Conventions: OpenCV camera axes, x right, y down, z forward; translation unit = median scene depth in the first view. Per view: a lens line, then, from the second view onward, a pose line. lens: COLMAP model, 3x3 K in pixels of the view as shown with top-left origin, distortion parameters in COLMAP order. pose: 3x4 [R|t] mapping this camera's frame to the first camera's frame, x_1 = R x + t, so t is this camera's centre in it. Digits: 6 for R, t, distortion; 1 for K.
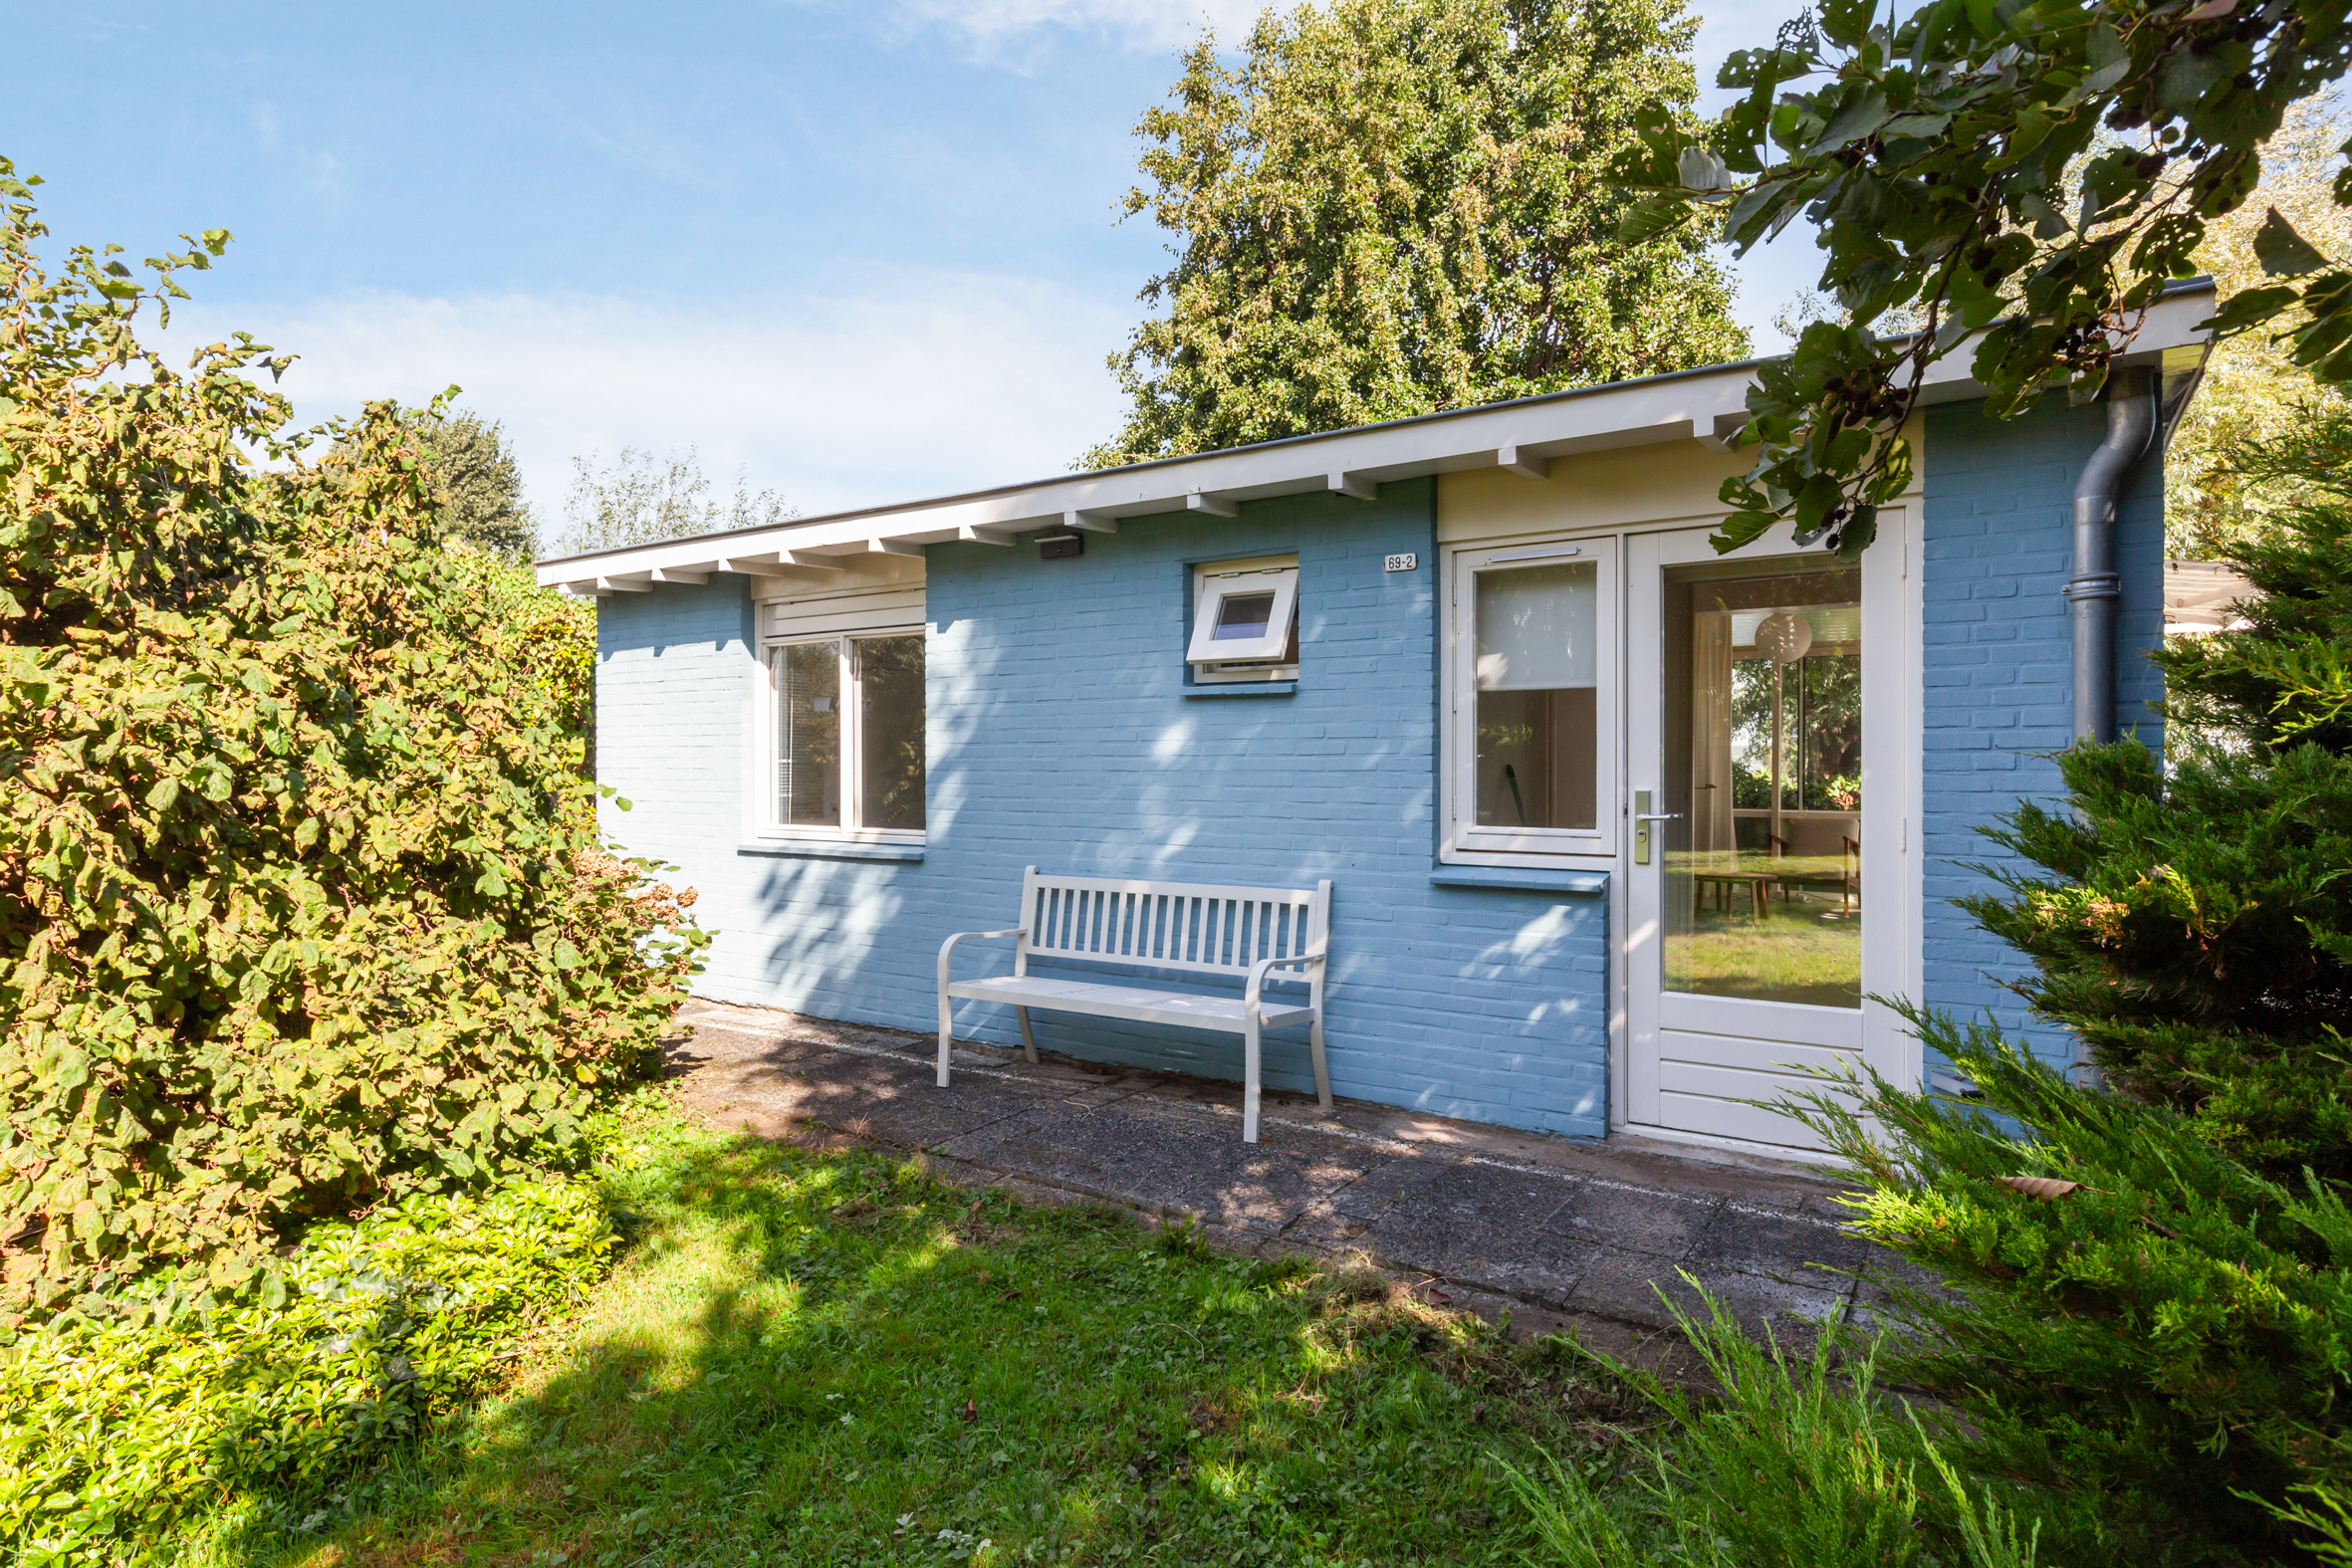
lens RADIAL K [[1257.2, 0, 1197.4], [0, 1257.2, 772.4], [0, 0, 1]] dist [0.004958, -0.001710]
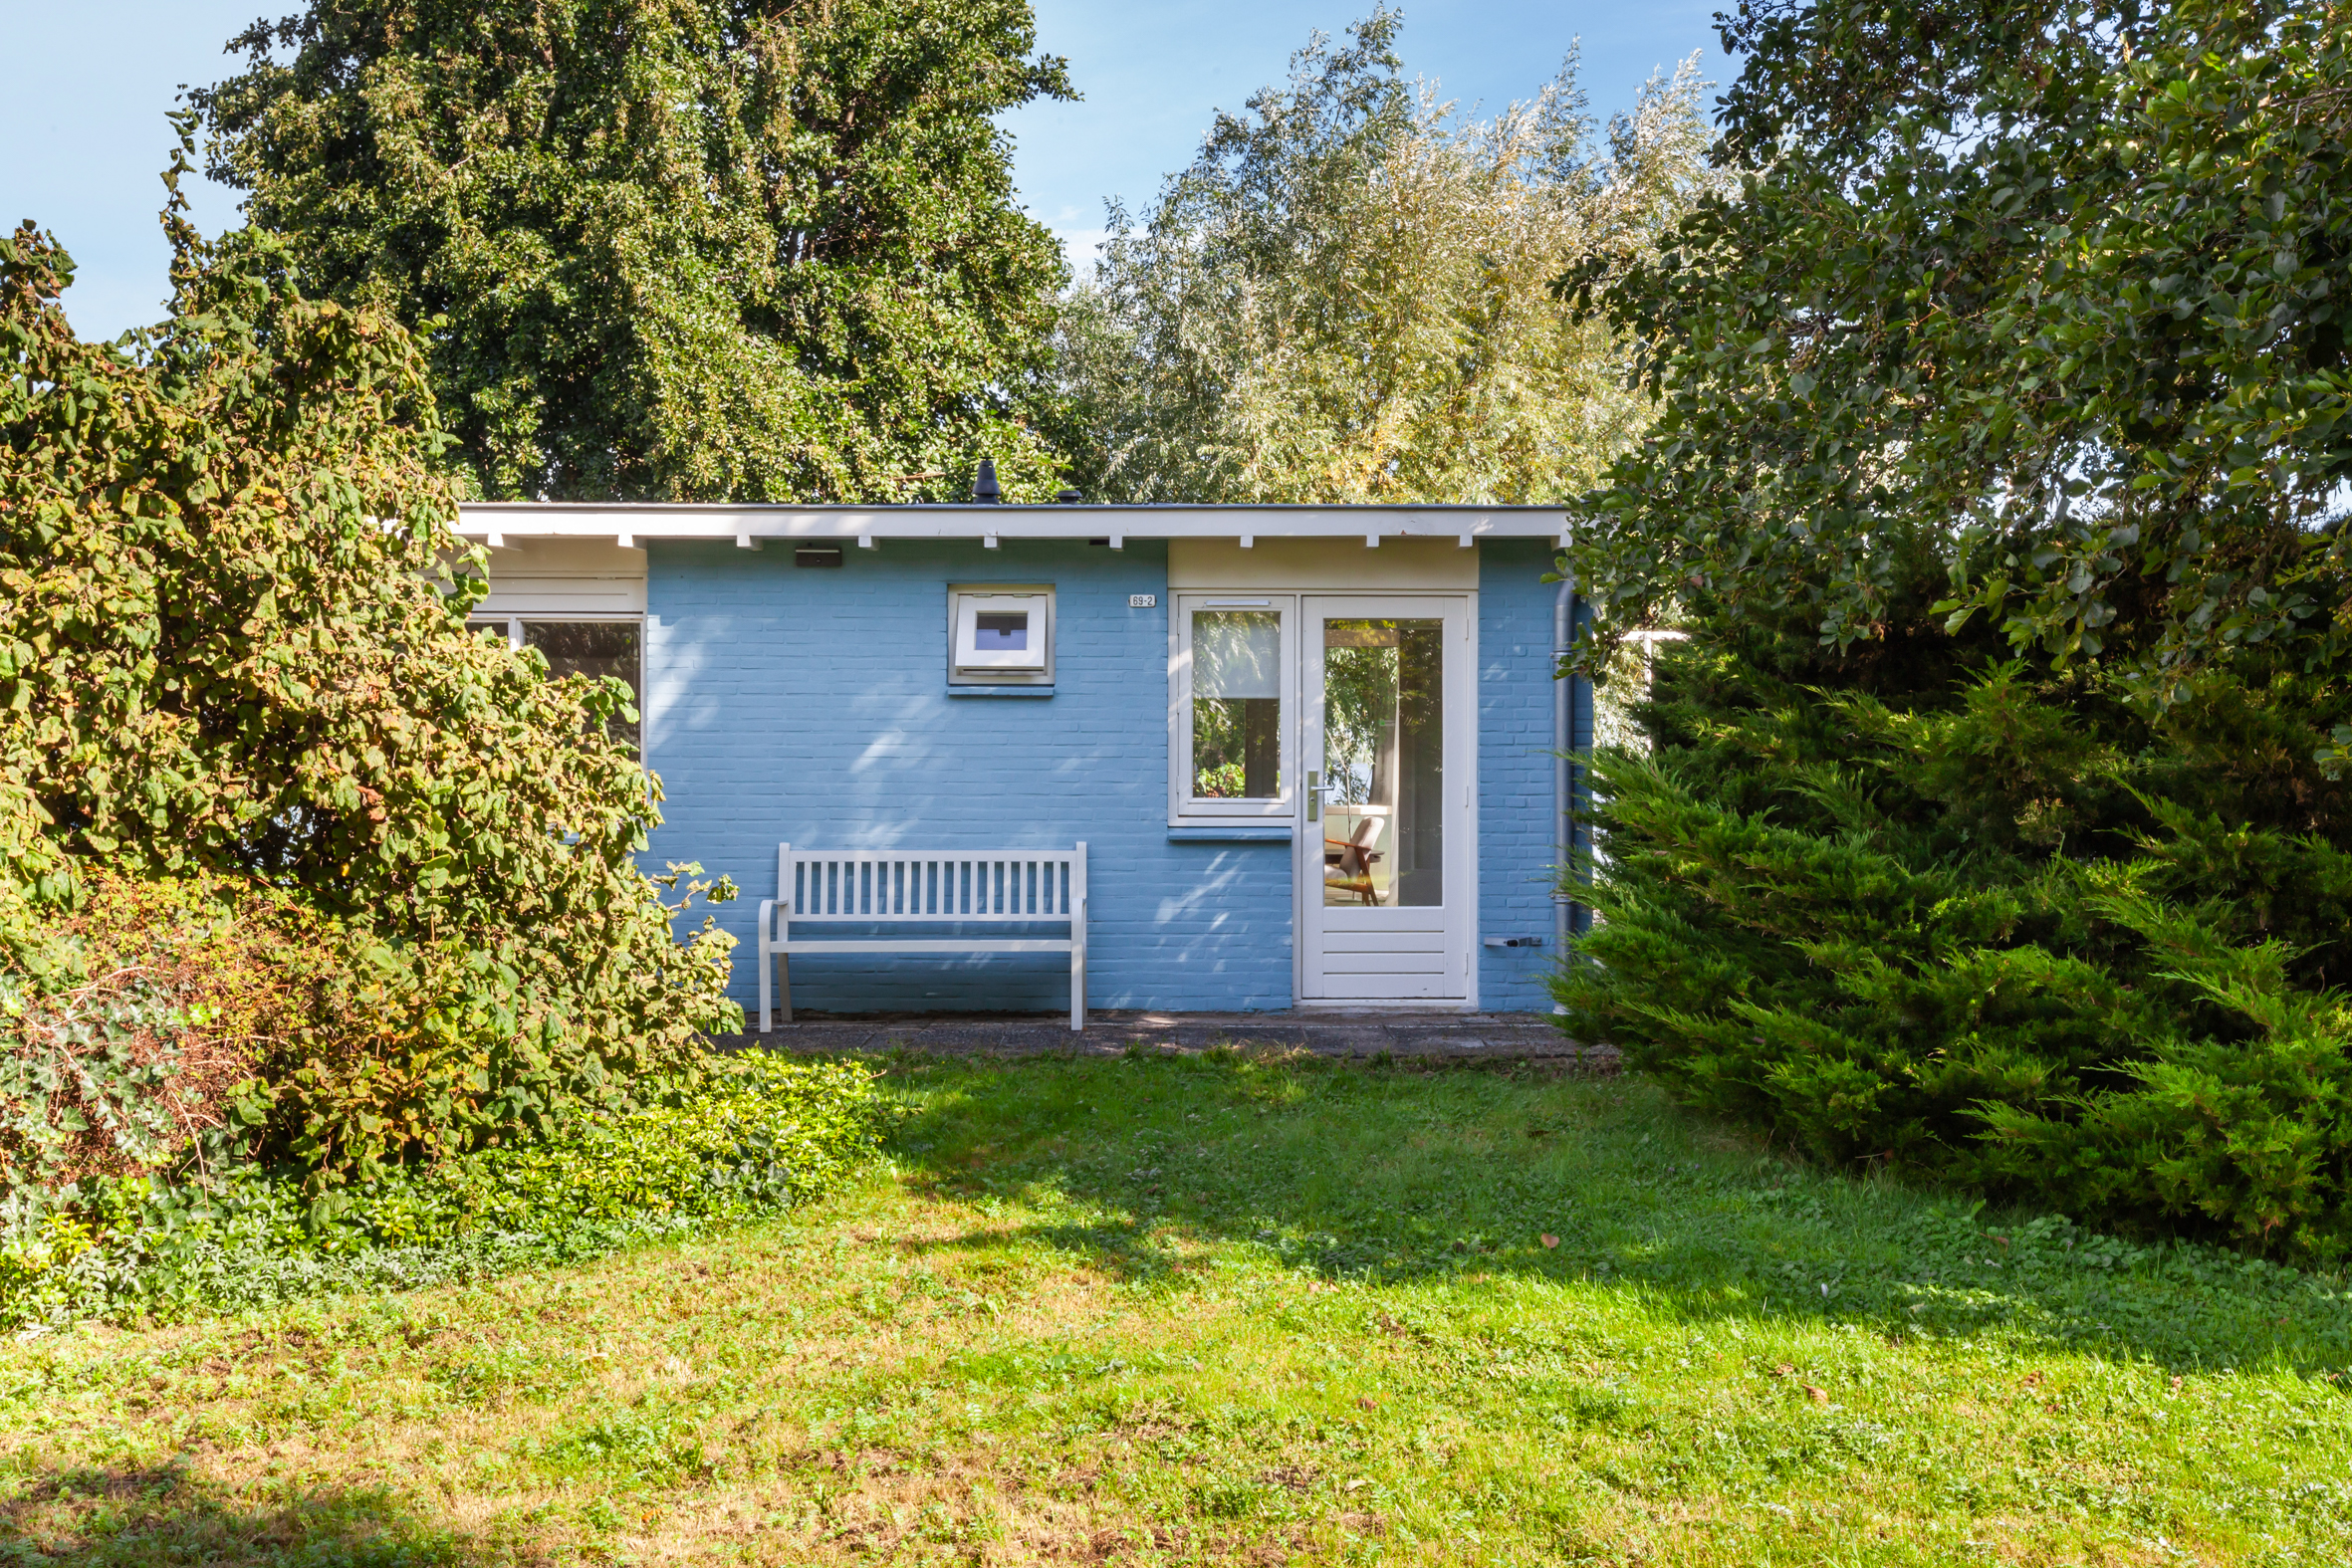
lens RADIAL K [[2718.7, 0, 1176.0], [0, 2718.7, 784.0], [0, 0, 1]] dist [-0.008026, -0.658740]
pose [[0.816435, 0.001055, 0.577436, -1.377699], [0.000447, 0.999997, -0.002460, 0.032059], [-0.577437, 0.002267, 0.816432, -1.282711]]
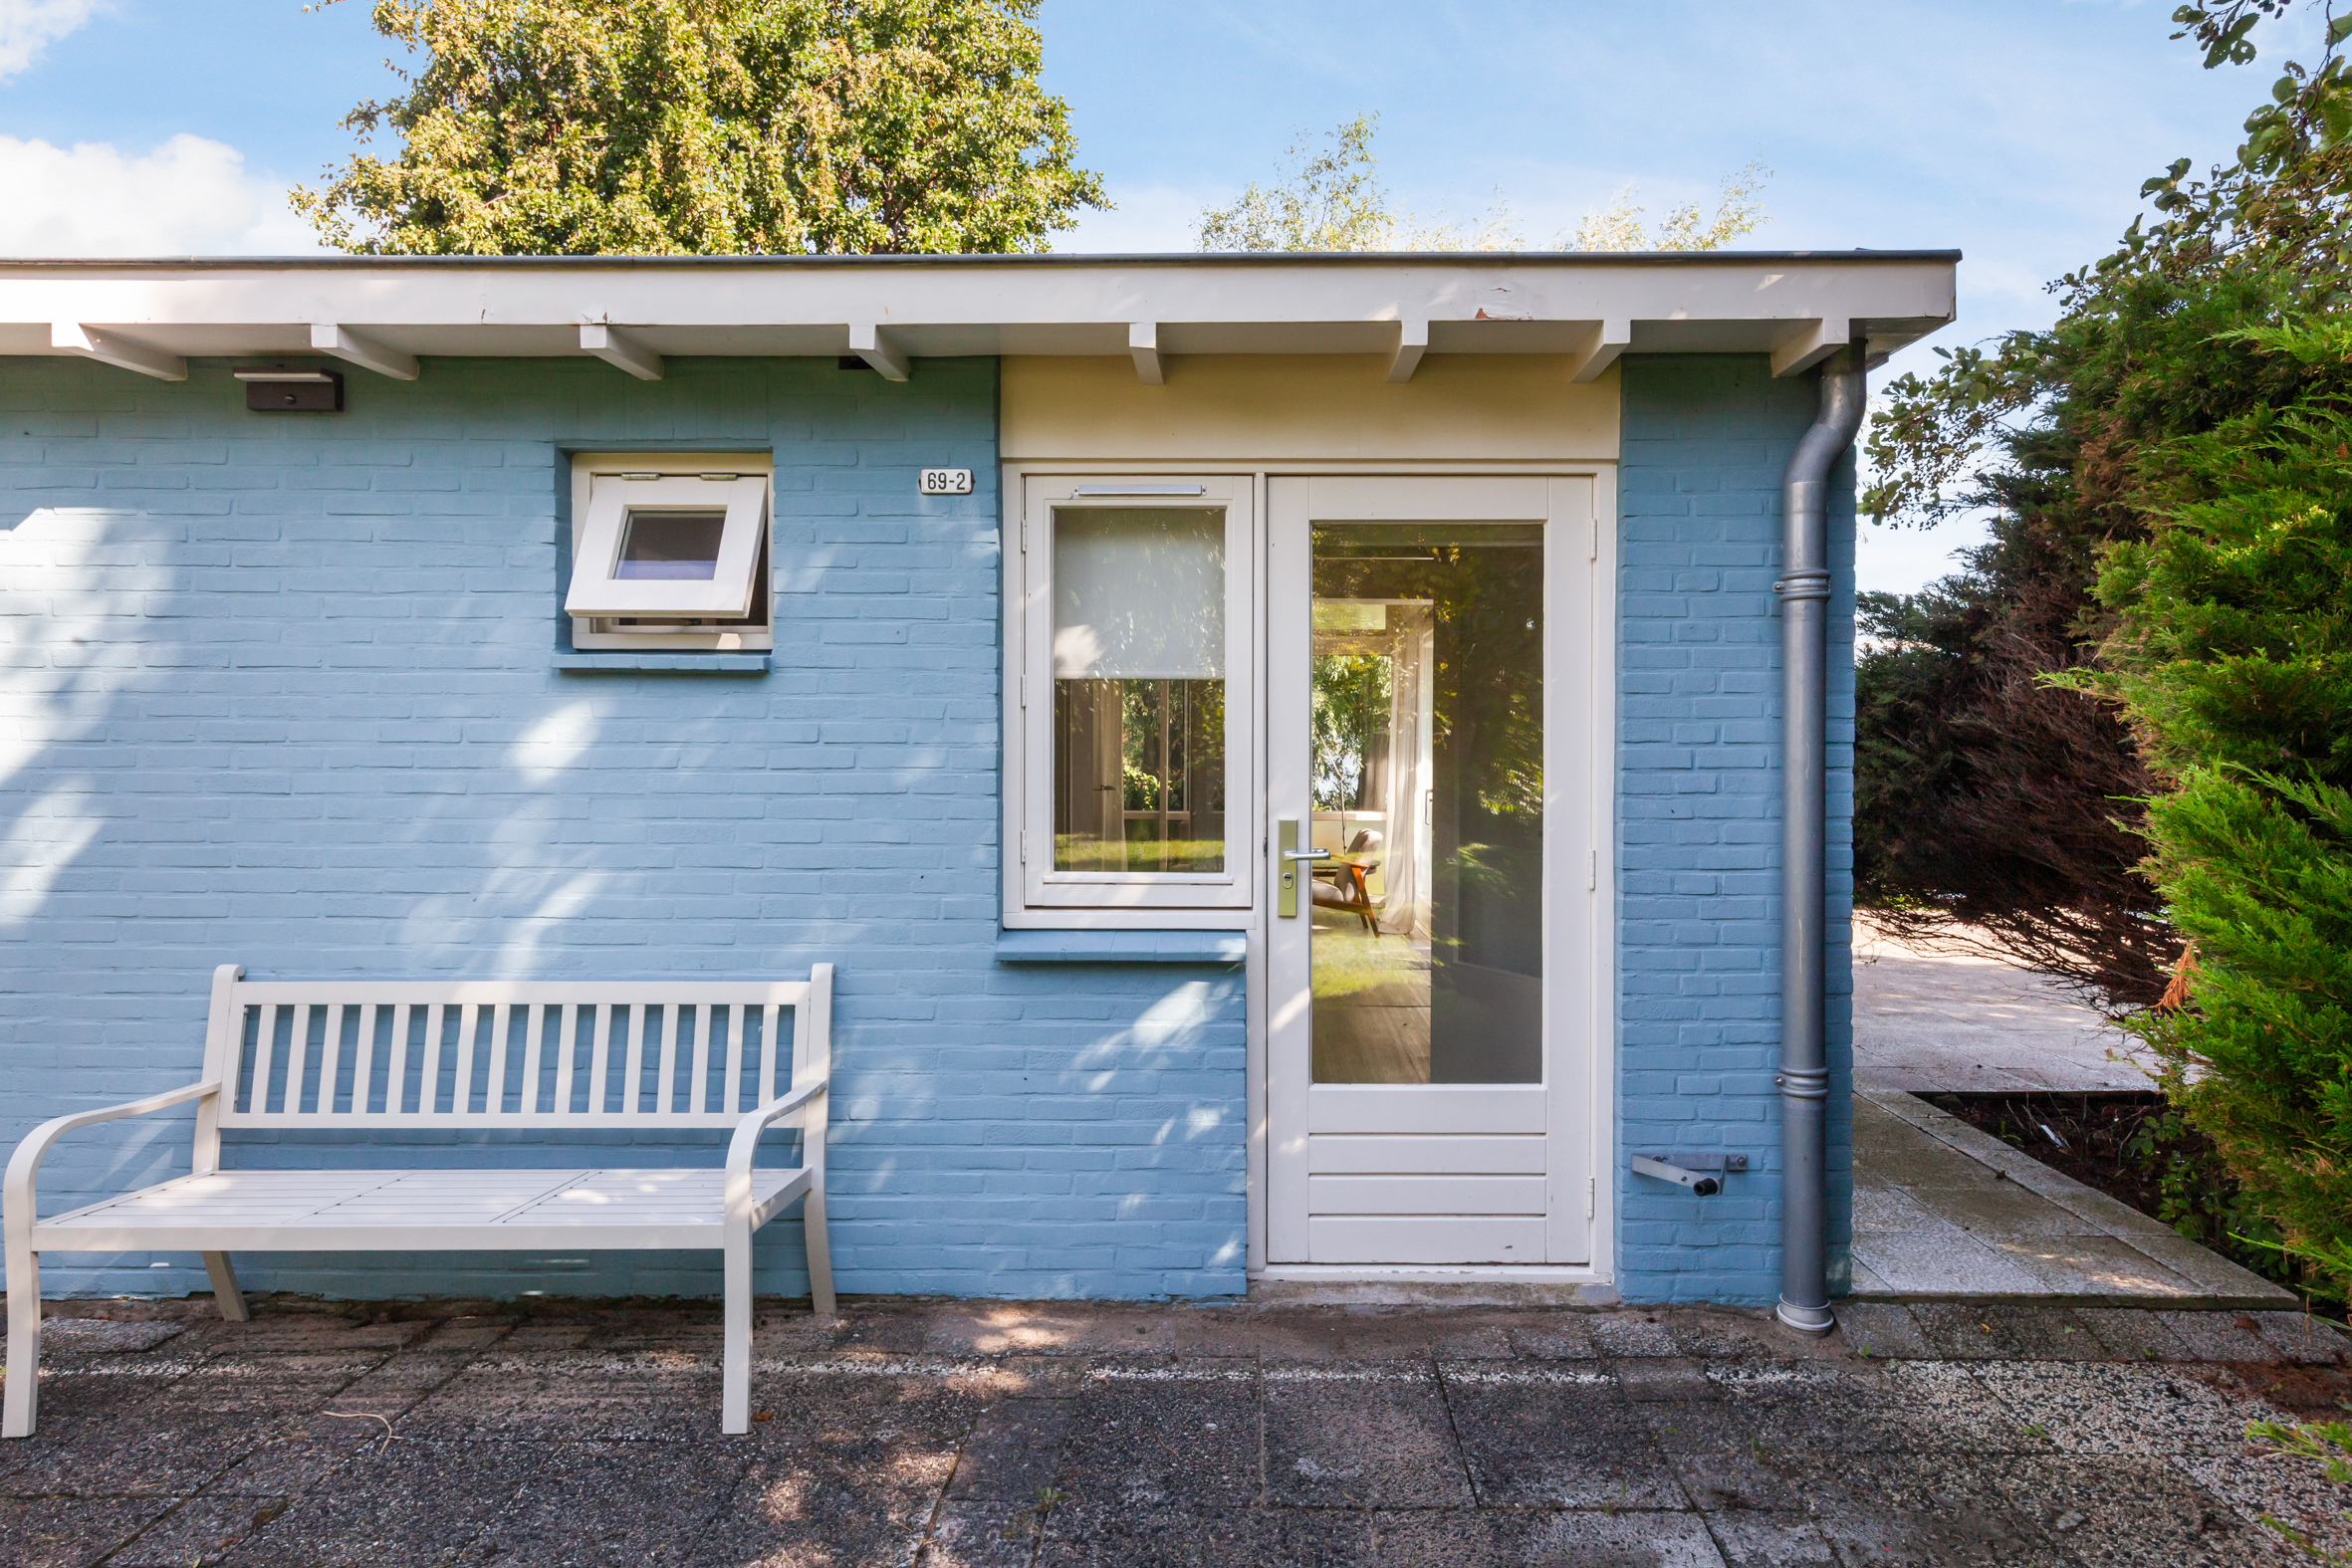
lens RADIAL K [[1257.2, 0, 1197.4], [0, 1257.2, 772.4], [0, 0, 1]] dist [0.004958, -0.001710]
pose [[0.841030, -0.003855, 0.540975, -0.082320], [-0.000253, 0.999972, 0.007519, -0.016543], [-0.540988, -0.006460, 0.841005, 0.342831]]
